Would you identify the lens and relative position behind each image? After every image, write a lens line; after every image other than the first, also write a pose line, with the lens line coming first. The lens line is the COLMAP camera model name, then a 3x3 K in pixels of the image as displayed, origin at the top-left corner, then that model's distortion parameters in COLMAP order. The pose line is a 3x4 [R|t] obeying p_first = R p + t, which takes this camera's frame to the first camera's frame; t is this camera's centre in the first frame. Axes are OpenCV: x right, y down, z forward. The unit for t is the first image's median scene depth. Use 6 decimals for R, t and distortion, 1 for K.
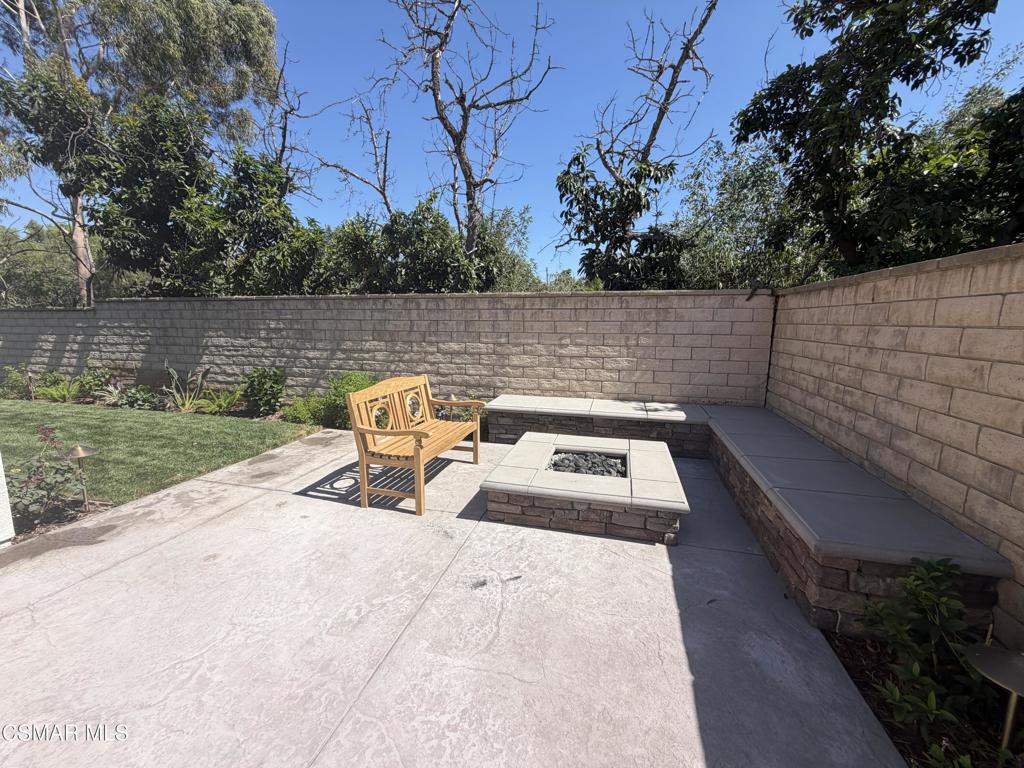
lens RADIAL K [[408.5, 0, 508.7], [0, 408.5, 382.7], [0, 0, 1]] dist [-0.000178, -0.000826]
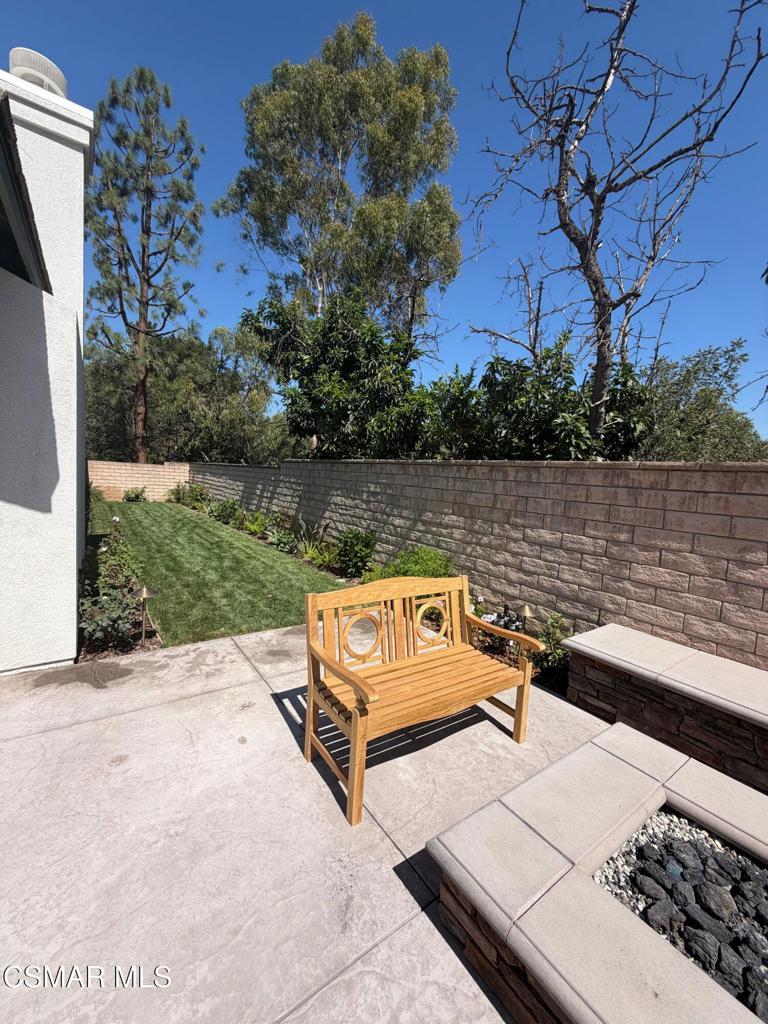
lens RADIAL K [[408.5, 0, 386.0], [0, 408.5, 508.1], [0, 0, 1]] dist [-0.000178, -0.000826]
pose [[0.775755, 0.092202, -0.624261, 0.085358], [-0.150507, 0.987753, -0.041142, -0.063977], [0.612822, 0.125872, 0.780131, 0.276366]]
